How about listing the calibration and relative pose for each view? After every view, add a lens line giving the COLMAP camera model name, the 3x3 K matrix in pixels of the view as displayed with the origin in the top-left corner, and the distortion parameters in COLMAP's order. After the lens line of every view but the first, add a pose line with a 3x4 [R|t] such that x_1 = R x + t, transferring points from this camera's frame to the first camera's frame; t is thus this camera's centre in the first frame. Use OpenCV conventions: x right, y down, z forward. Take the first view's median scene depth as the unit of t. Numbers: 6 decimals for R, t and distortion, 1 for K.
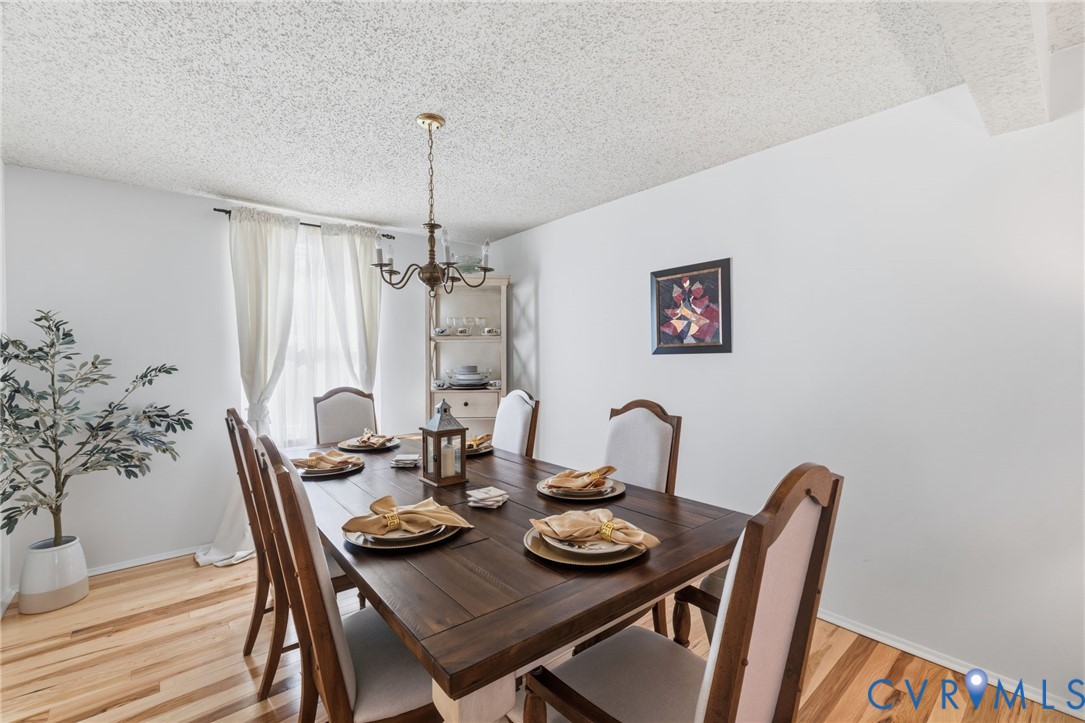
lens RADIAL K [[485.1, 0, 547.9], [0, 485.1, 348.2], [0, 0, 1]] dist [-0.000636, 0.000347]
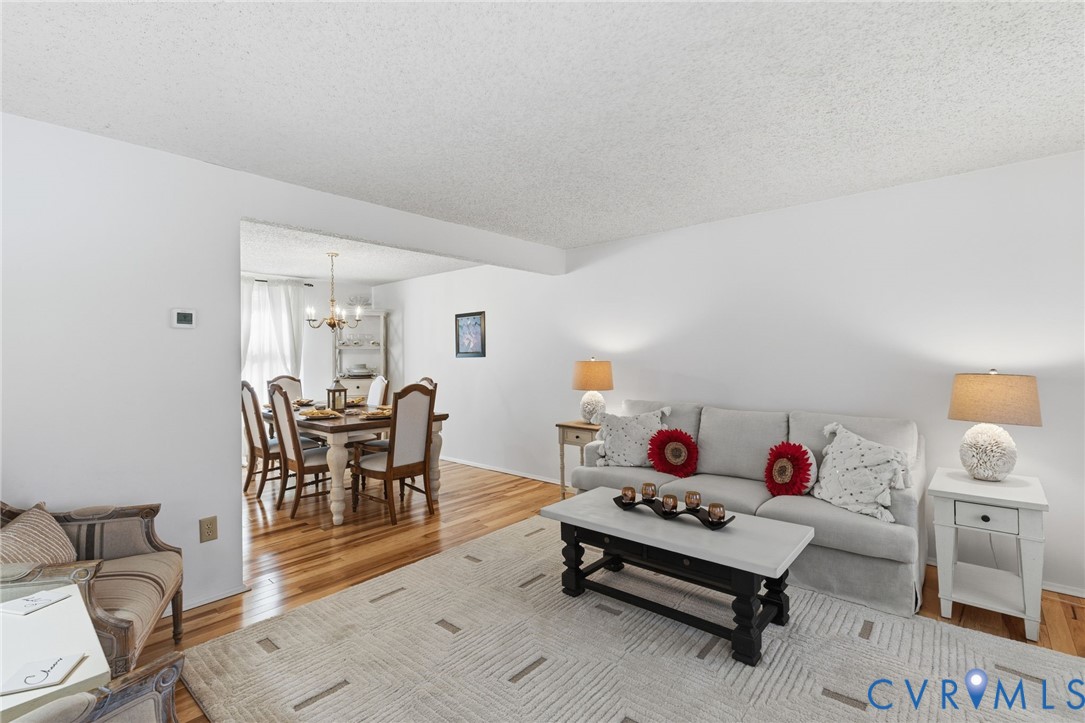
lens RADIAL K [[508.8, 0, 542.5], [0, 508.8, 361.5], [0, 0, 1]] dist [0.000114, 0.000357]
pose [[0.991923, 0.004469, 0.126763, 0.320616], [-0.007337, 0.999727, 0.022166, -0.020839], [-0.126629, -0.022917, 0.991685, -1.093166]]
